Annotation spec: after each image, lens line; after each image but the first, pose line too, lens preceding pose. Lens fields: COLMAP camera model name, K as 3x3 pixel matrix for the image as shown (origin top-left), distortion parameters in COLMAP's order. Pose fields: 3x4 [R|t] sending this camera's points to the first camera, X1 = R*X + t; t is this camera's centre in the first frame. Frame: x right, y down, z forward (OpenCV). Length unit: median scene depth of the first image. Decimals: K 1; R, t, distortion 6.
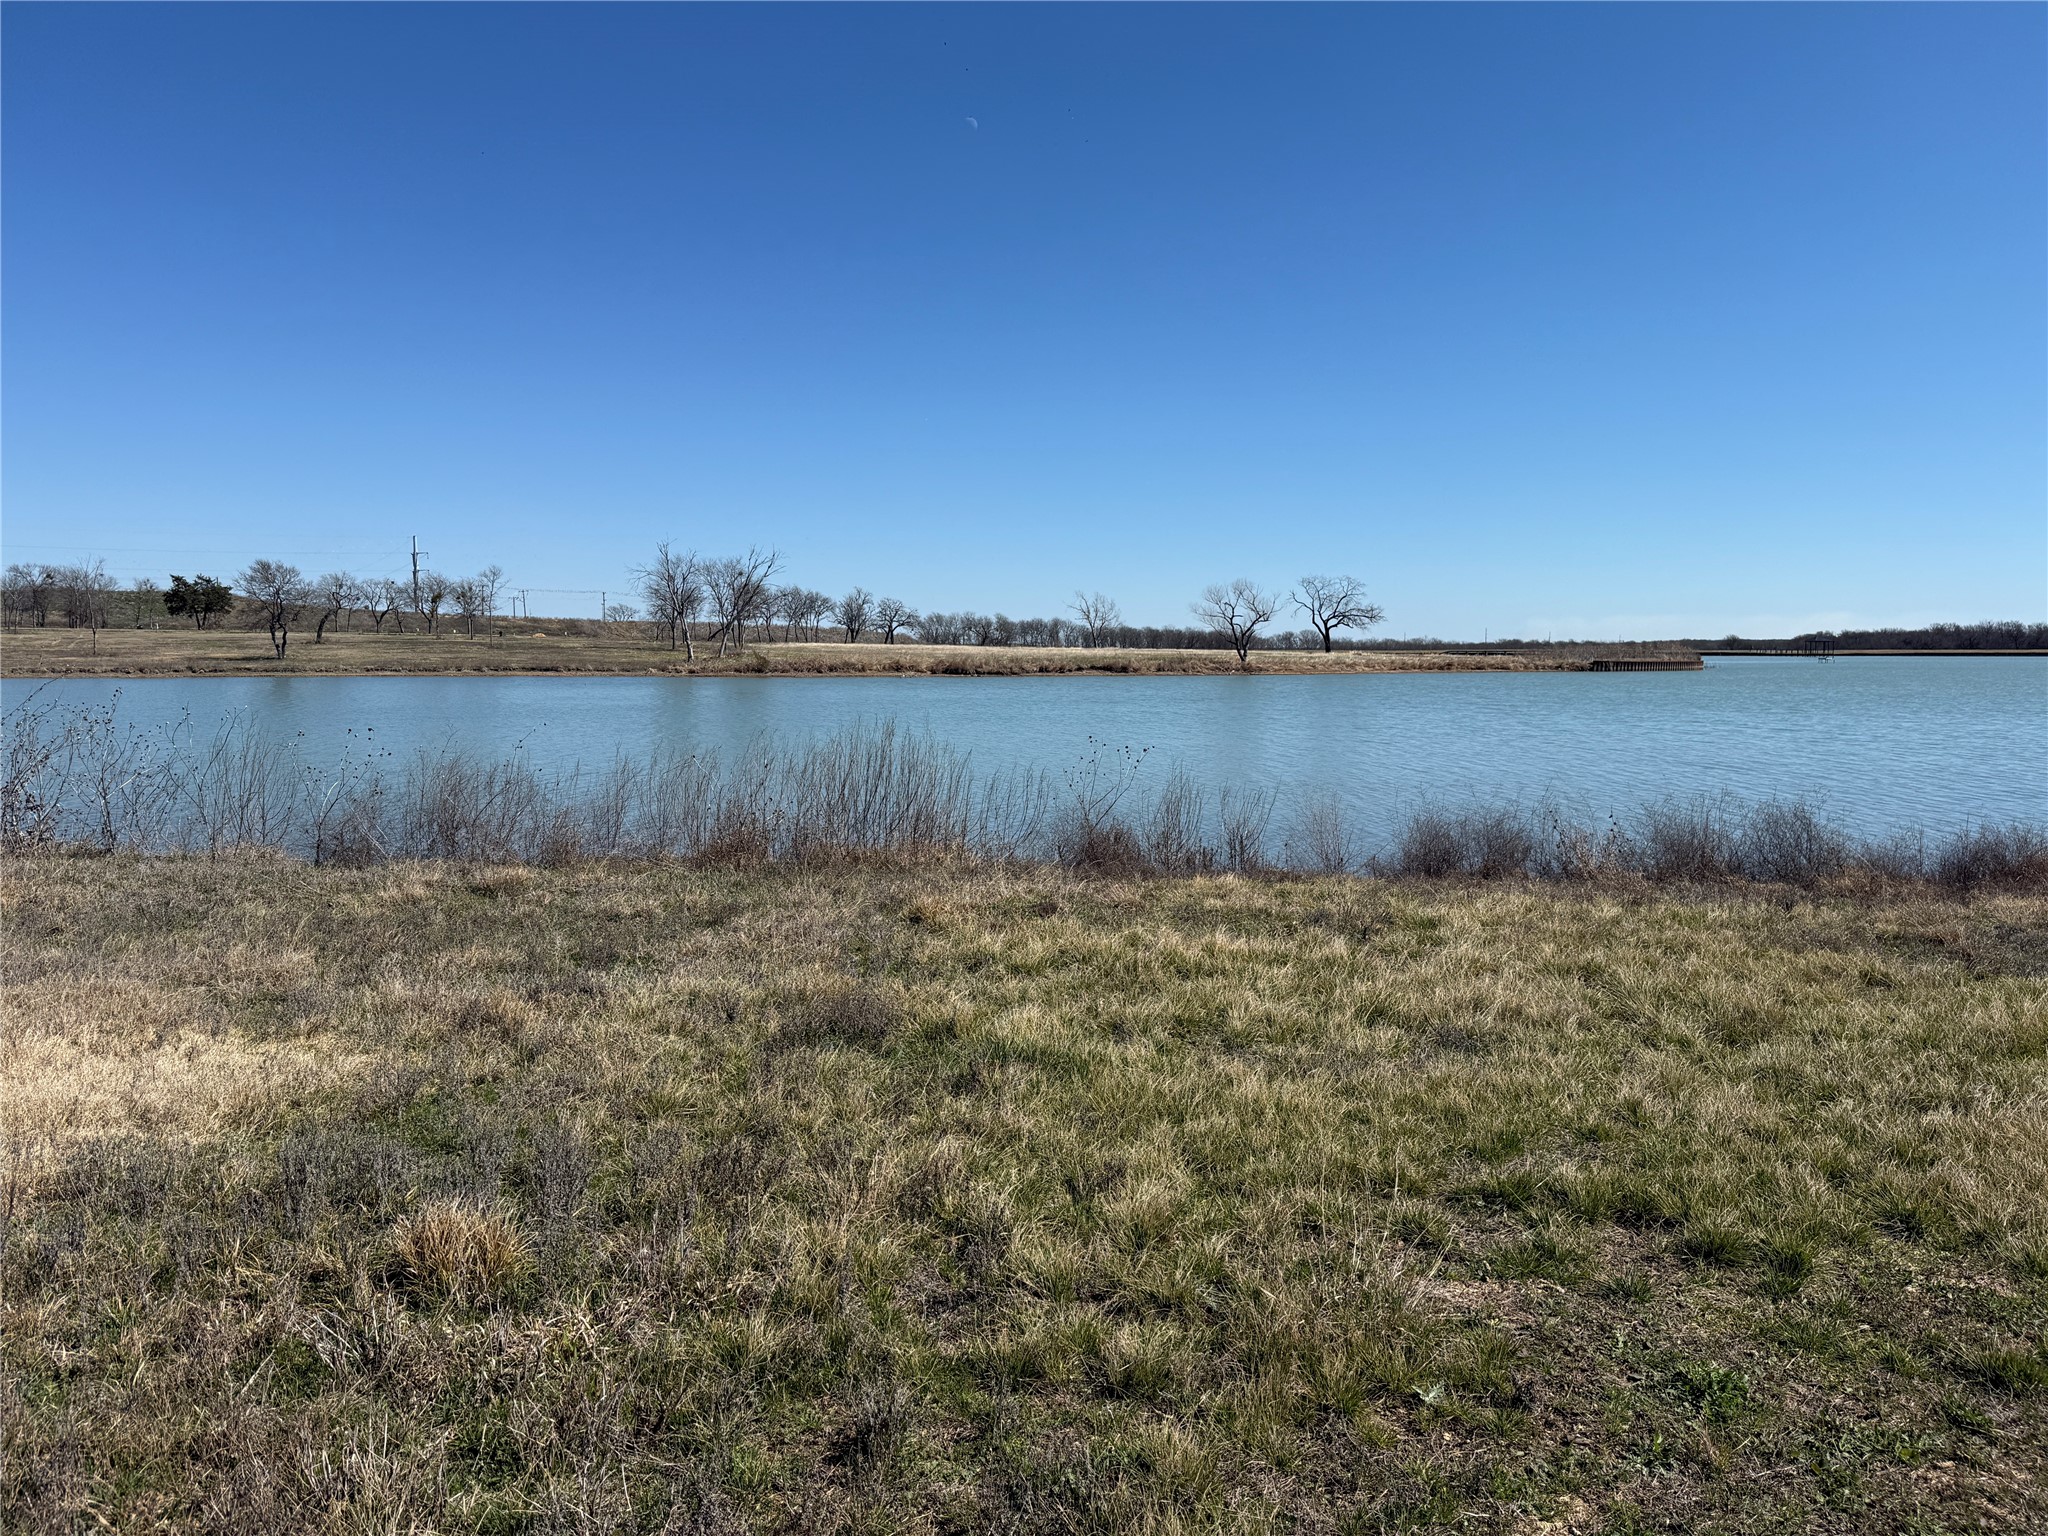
lens RADIAL K [[1419.5, 0, 1048.6], [0, 1419.5, 667.2], [0, 0, 1]] dist [0.061400, -0.078794]
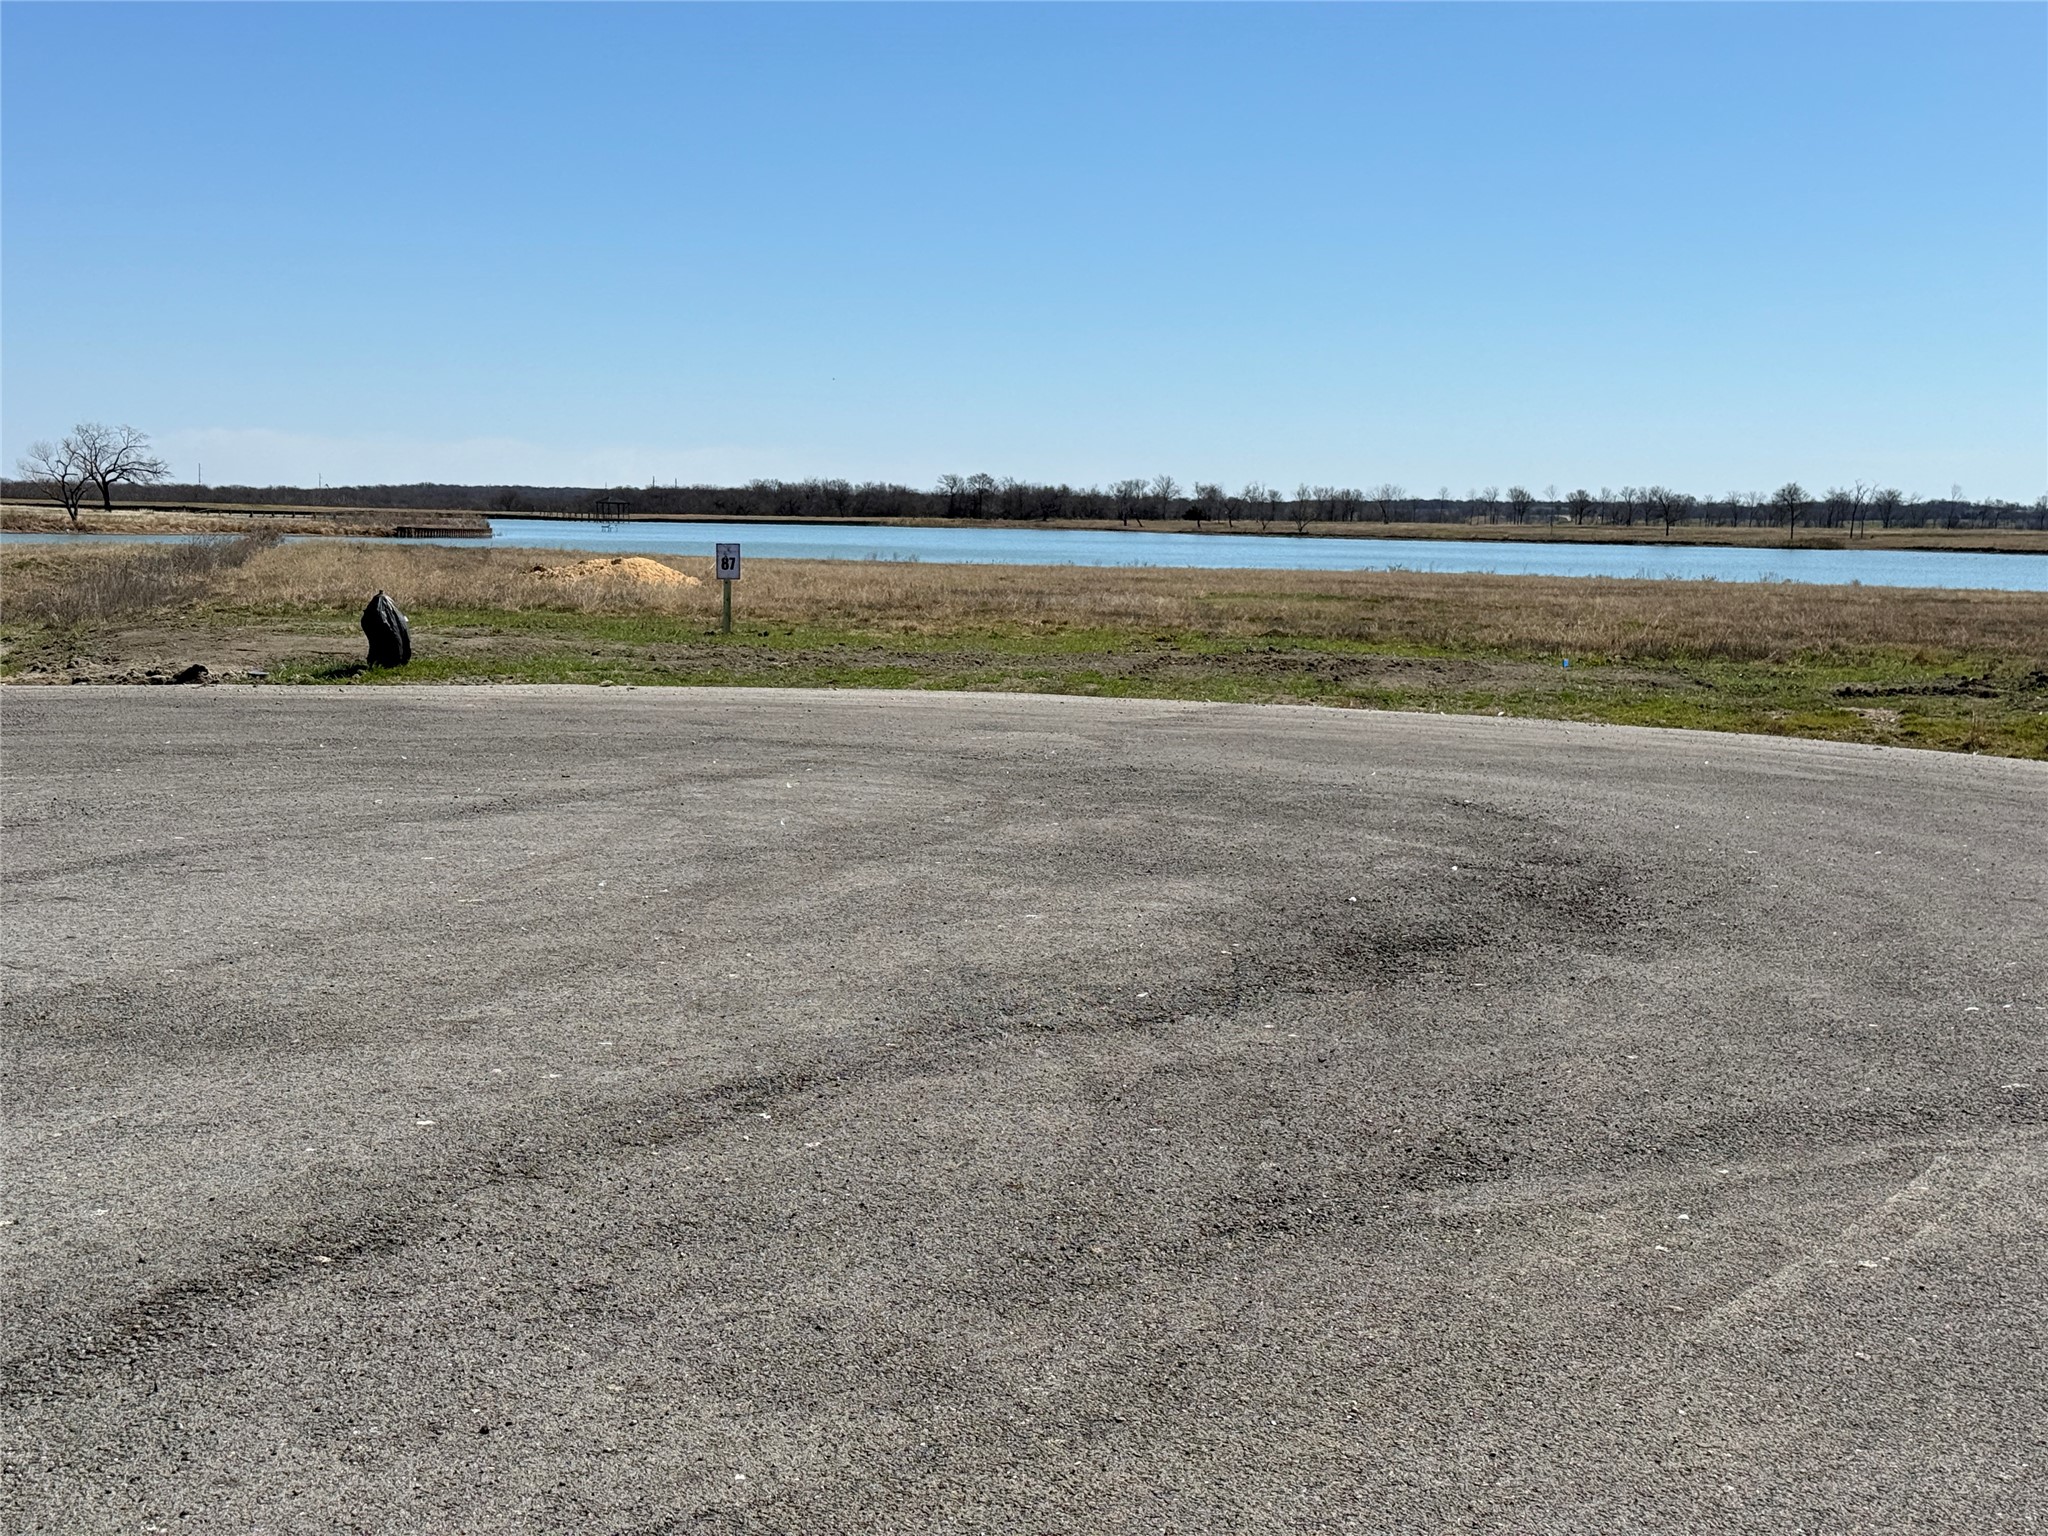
lens RADIAL K [[2973.4, 0, 1016.0], [0, 2973.4, 778.3], [0, 0, 1]] dist [0.154473, 0.000000]
pose [[0.819209, -0.033277, 0.572529, -0.309089], [-0.015308, 0.996691, 0.079833, -0.001424], [-0.573291, -0.074164, 0.815989, -0.649402]]
